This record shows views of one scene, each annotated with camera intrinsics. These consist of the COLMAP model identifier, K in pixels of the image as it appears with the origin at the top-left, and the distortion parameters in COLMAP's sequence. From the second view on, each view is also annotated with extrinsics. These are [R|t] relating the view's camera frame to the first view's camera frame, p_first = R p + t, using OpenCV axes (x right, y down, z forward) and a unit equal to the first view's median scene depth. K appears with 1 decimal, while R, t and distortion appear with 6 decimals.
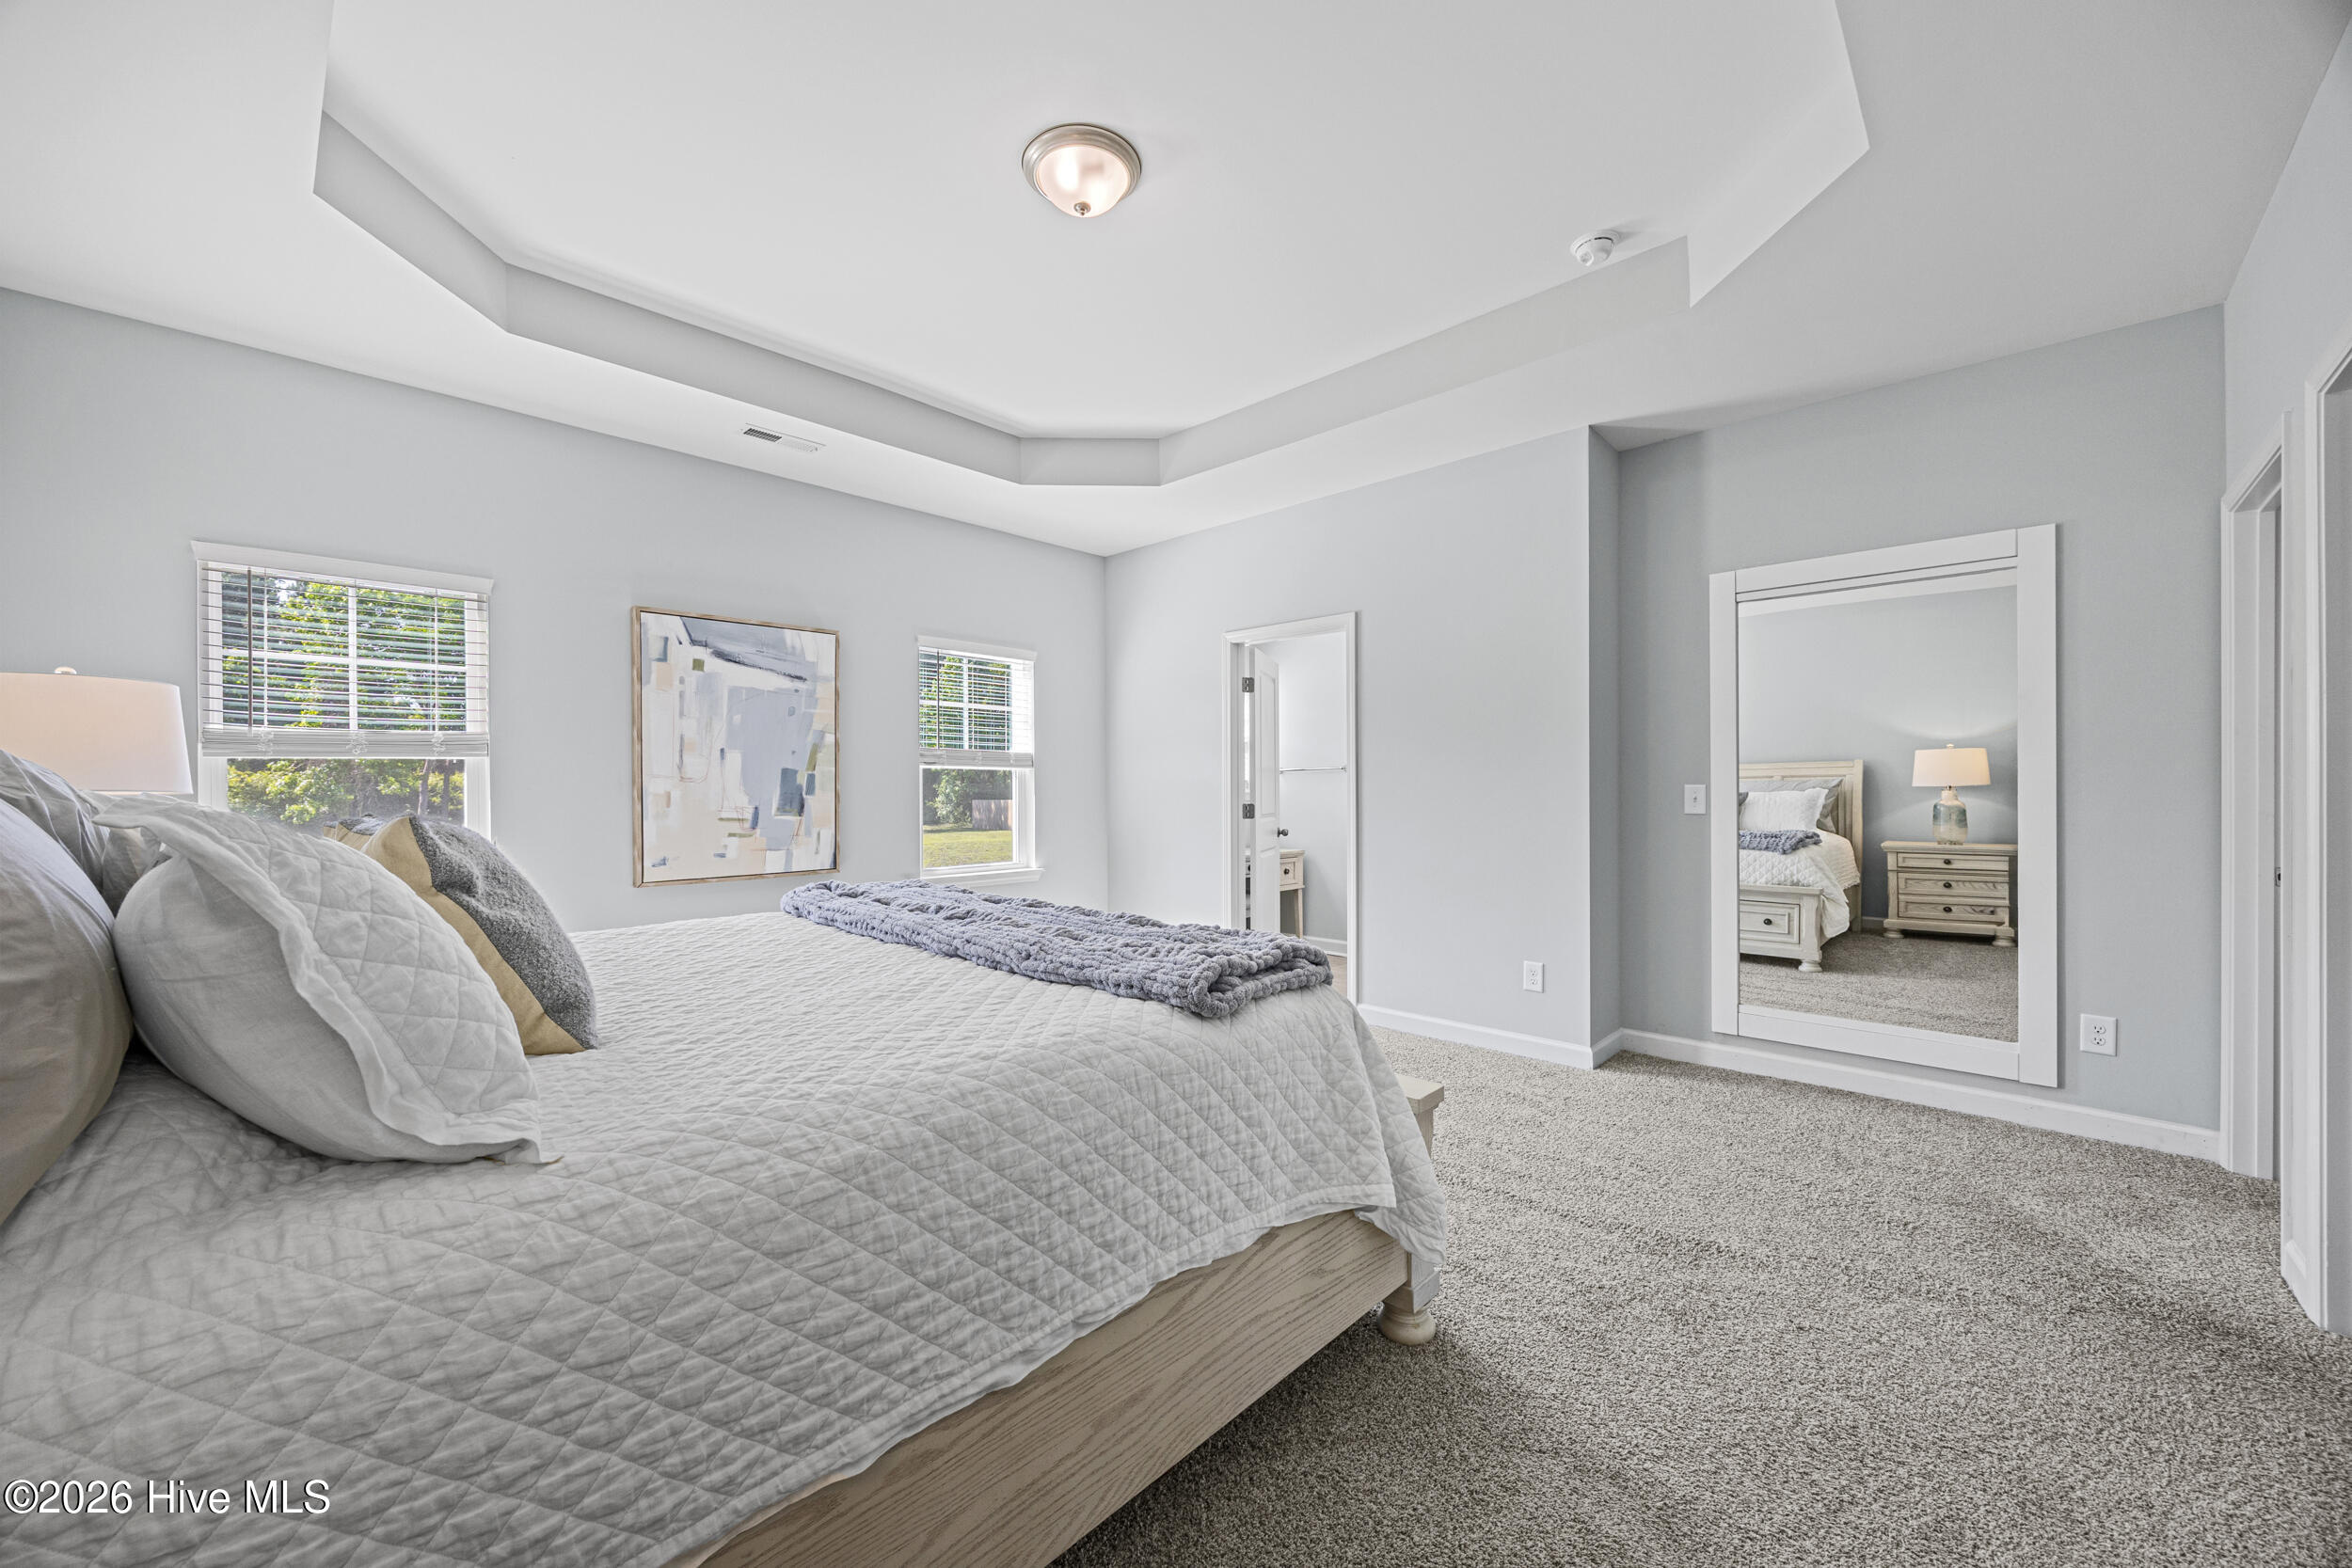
lens RADIAL K [[885.6, 0, 1167.2], [0, 885.6, 782.2], [0, 0, 1]] dist [-0.001018, -0.000979]
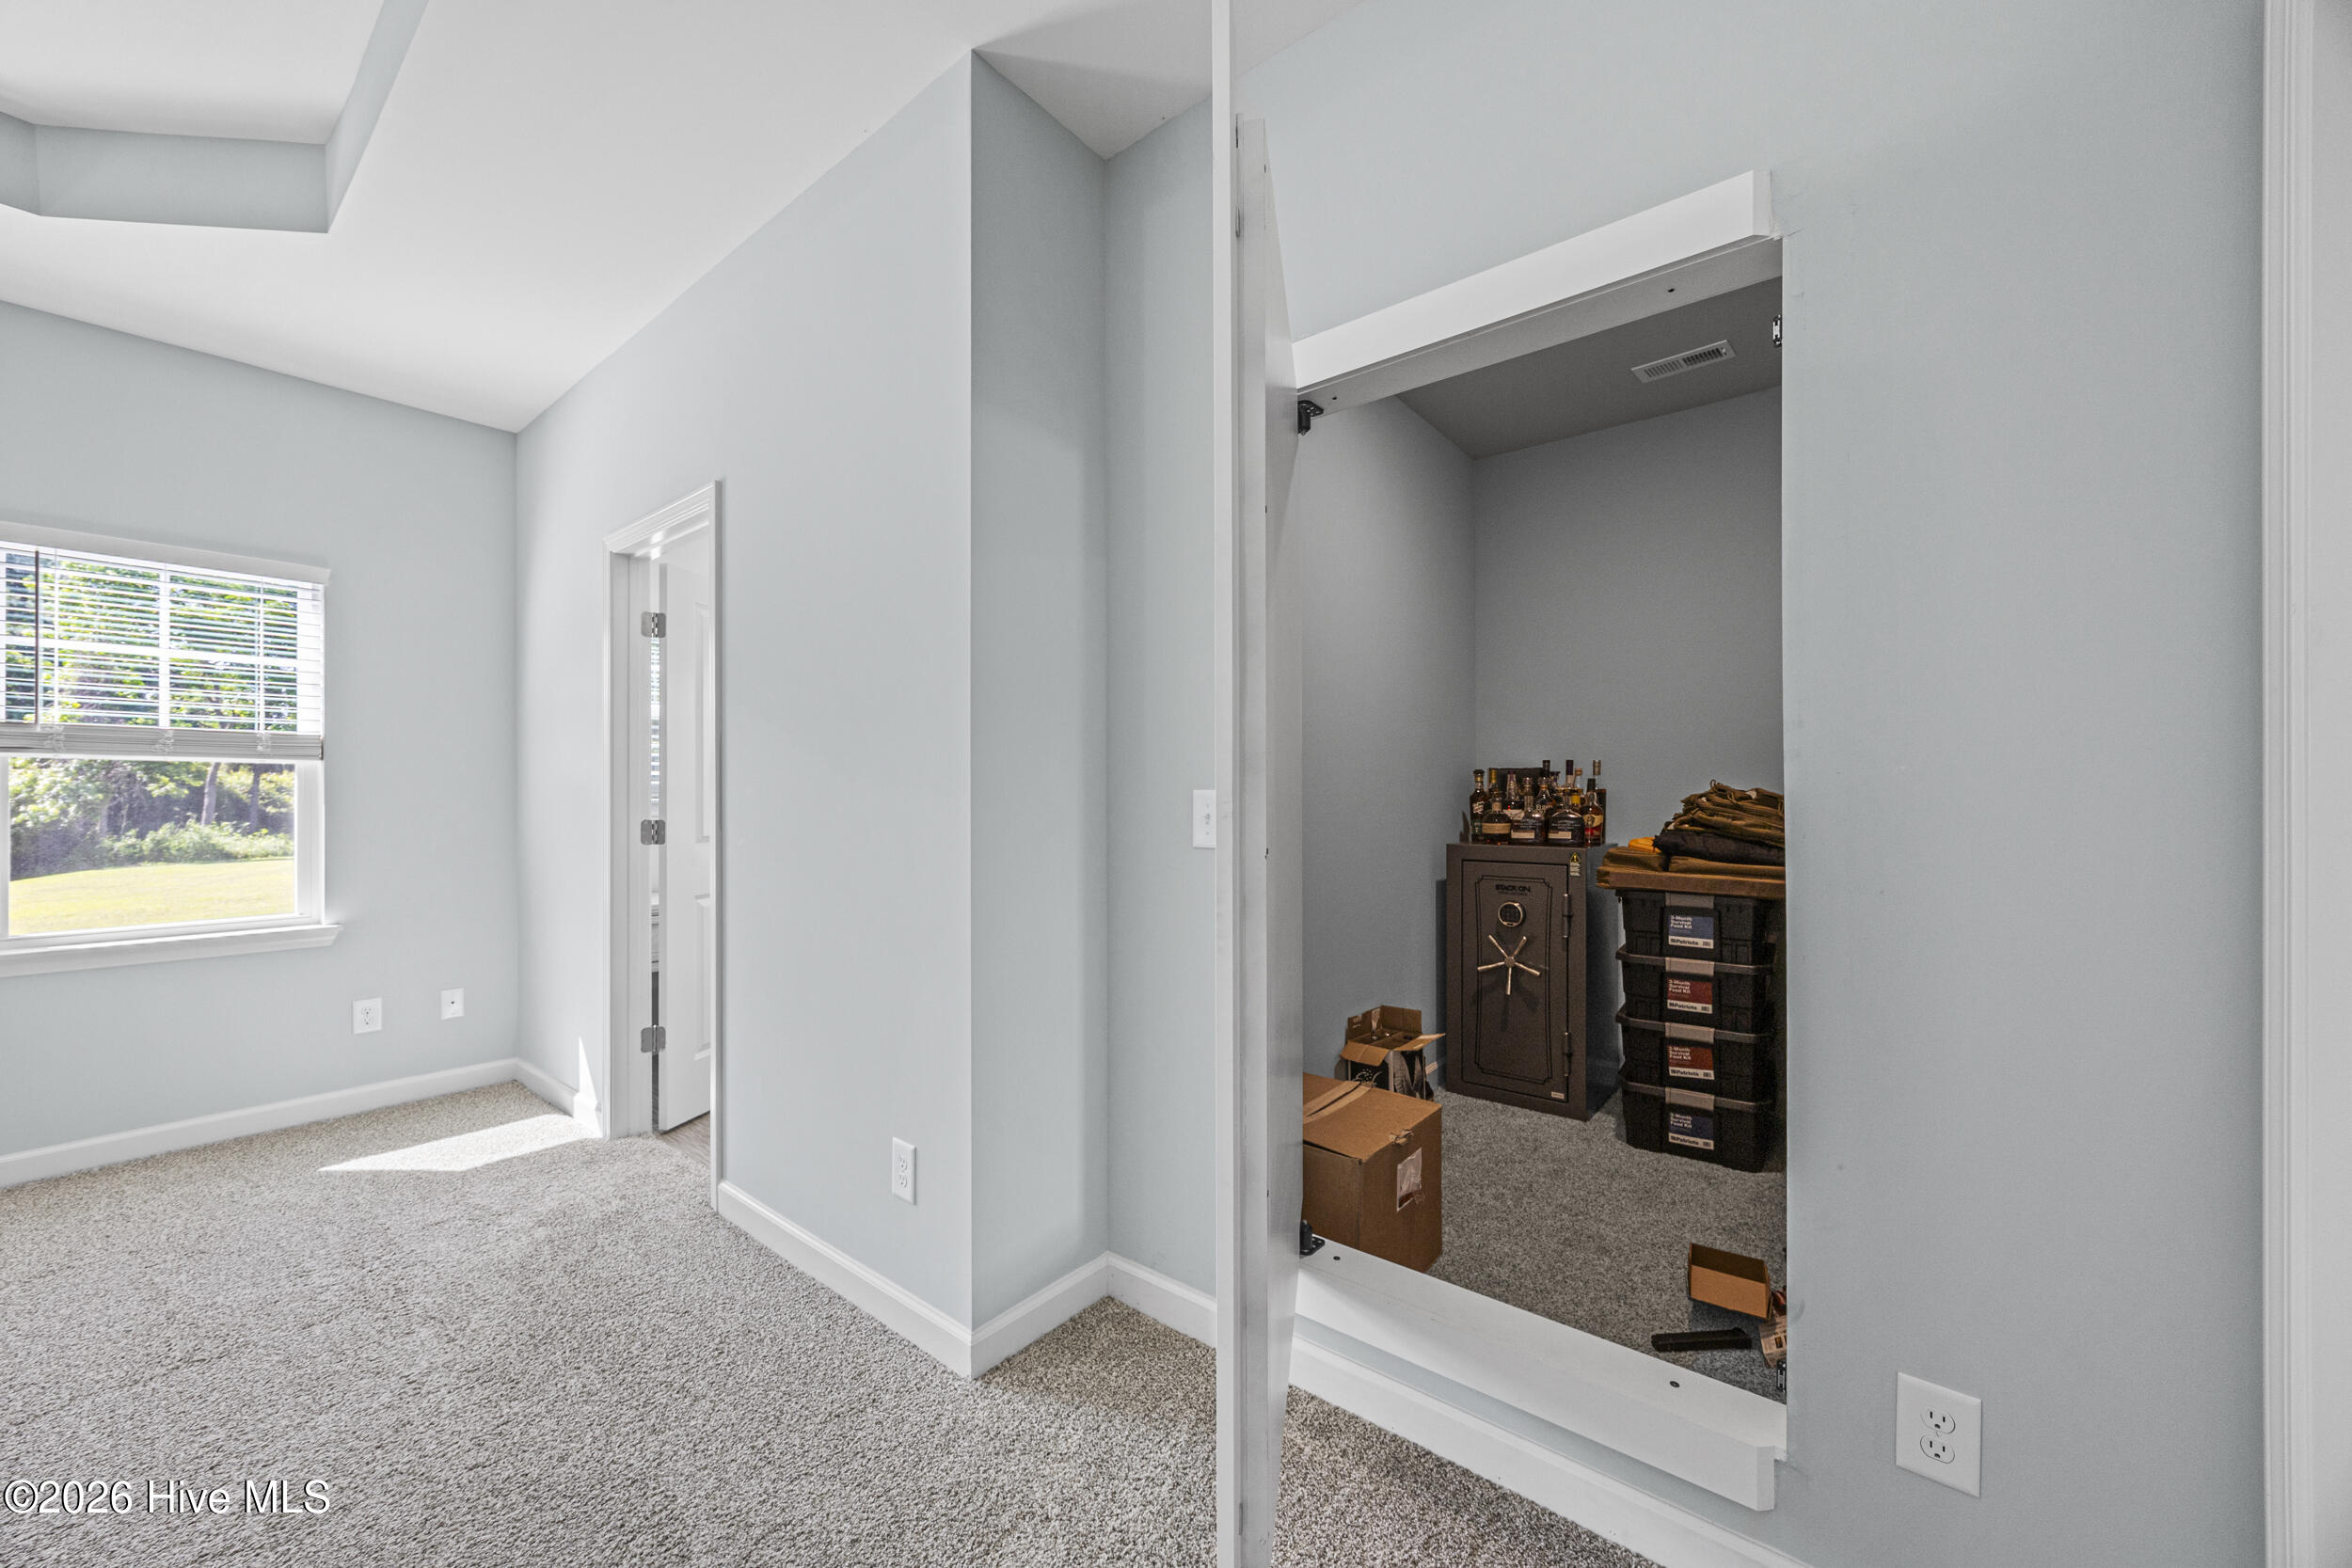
lens RADIAL K [[885.6, 0, 1150.4], [0, 885.6, 785.2], [0, 0, 1]] dist [-0.001018, -0.000979]
pose [[0.996682, 0.004015, 0.081296, 0.520210], [-0.003596, 0.999979, -0.005302, 0.003097], [-0.081316, 0.004992, 0.996676, 0.496208]]
